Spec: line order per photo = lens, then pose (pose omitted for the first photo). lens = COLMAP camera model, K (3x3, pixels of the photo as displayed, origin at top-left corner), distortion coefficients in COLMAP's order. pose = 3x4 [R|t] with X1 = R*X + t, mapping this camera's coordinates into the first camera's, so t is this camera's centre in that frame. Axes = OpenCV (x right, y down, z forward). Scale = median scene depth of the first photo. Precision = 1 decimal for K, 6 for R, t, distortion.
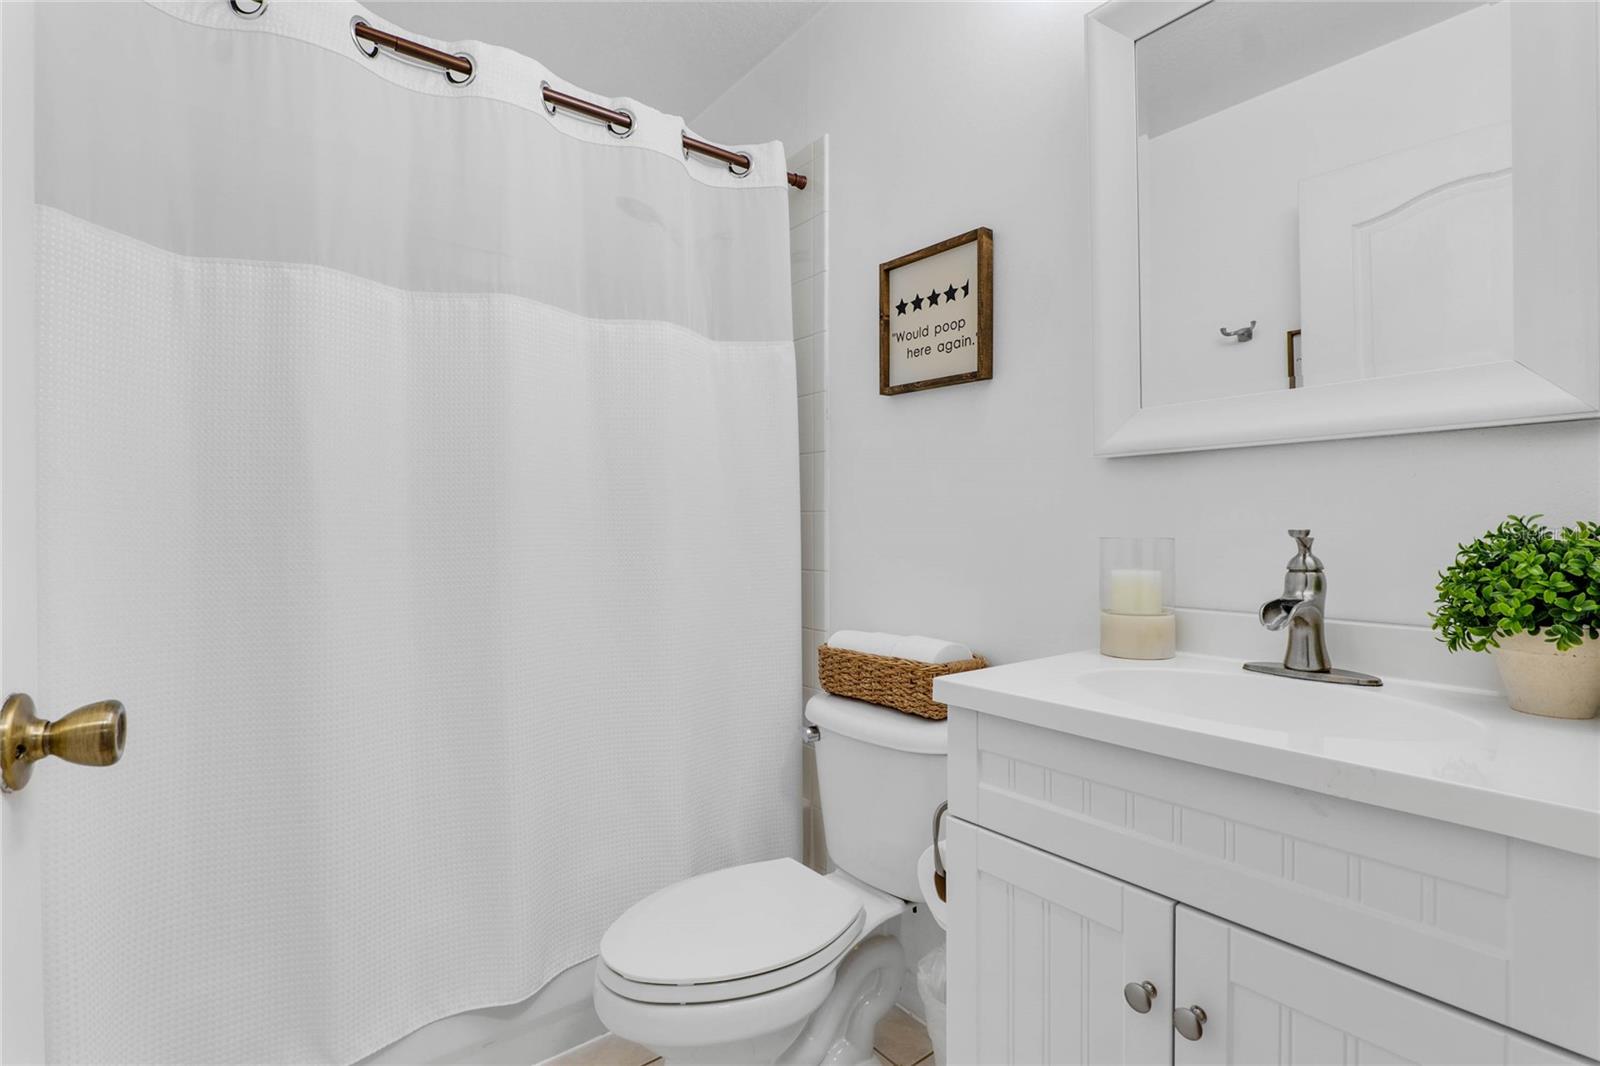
lens RADIAL K [[736.1, 0, 802.5], [0, 736.1, 526.6], [0, 0, 1]] dist [-0.003323, -0.000350]
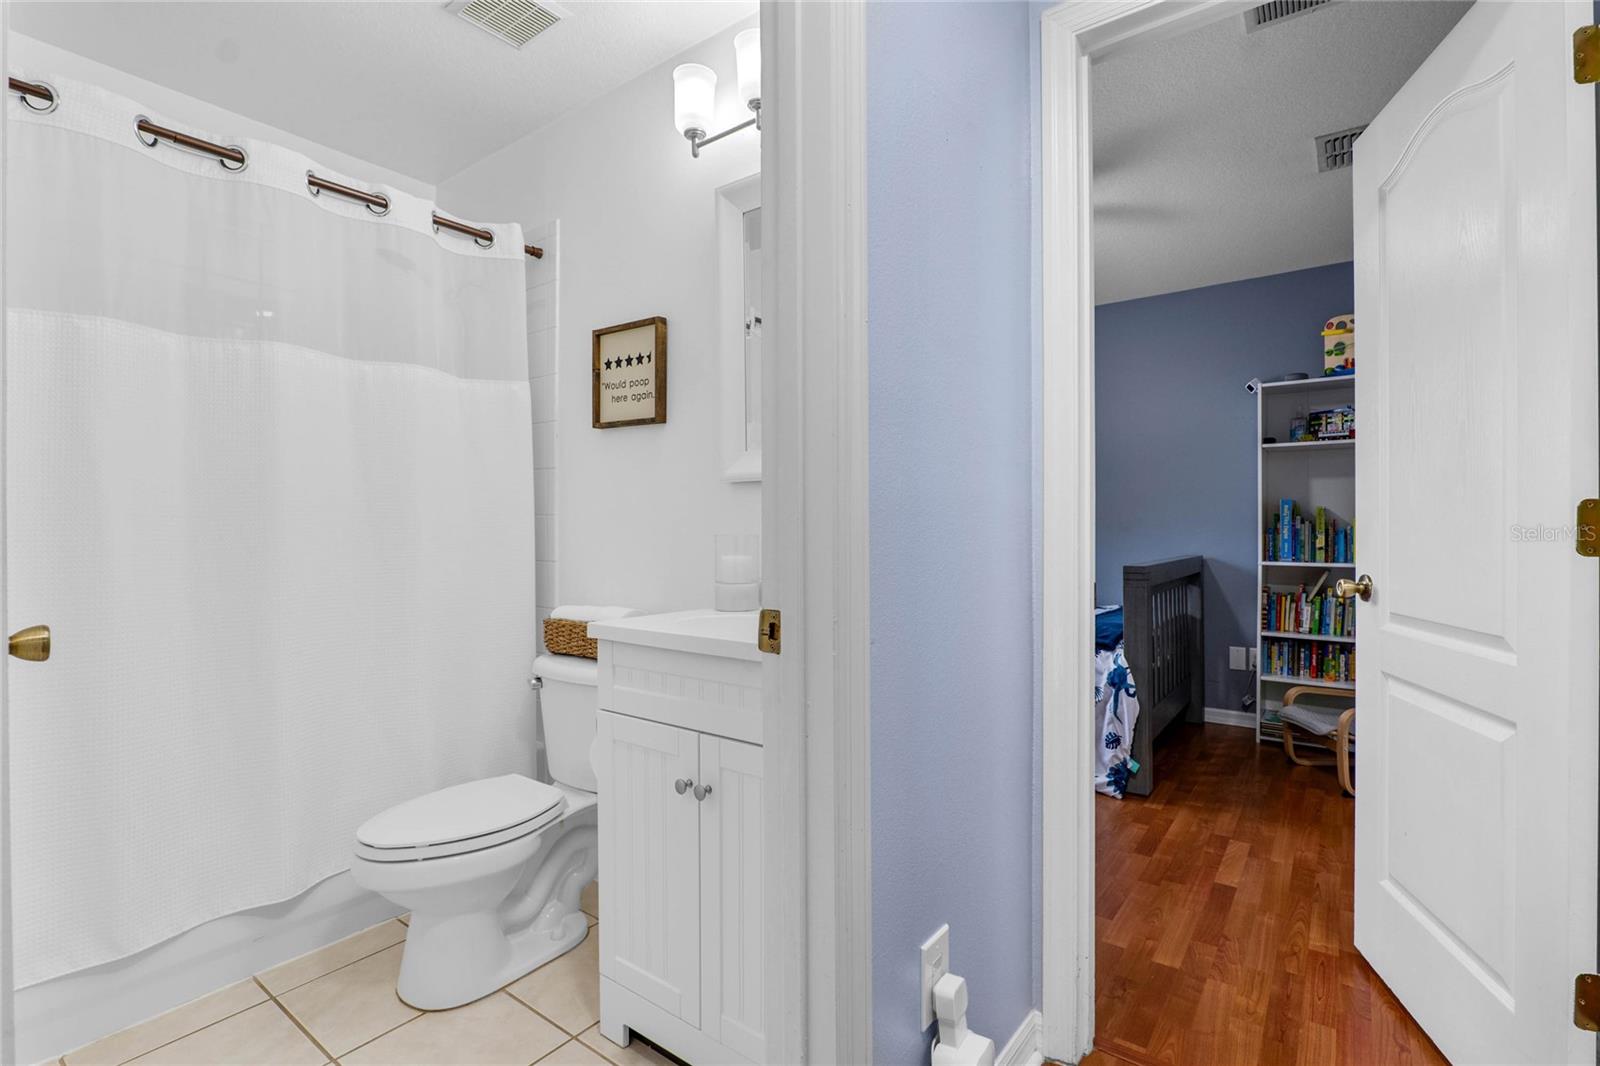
lens RADIAL K [[753.0, 0, 797.4], [0, 753.0, 527.0], [0, 0, 1]] dist [-0.001382, 0.001016]
pose [[0.969312, 0.001470, 0.245829, 0.136792], [-0.001981, 0.999996, 0.001829, -0.003467], [-0.245826, -0.002260, 0.969311, -0.436782]]
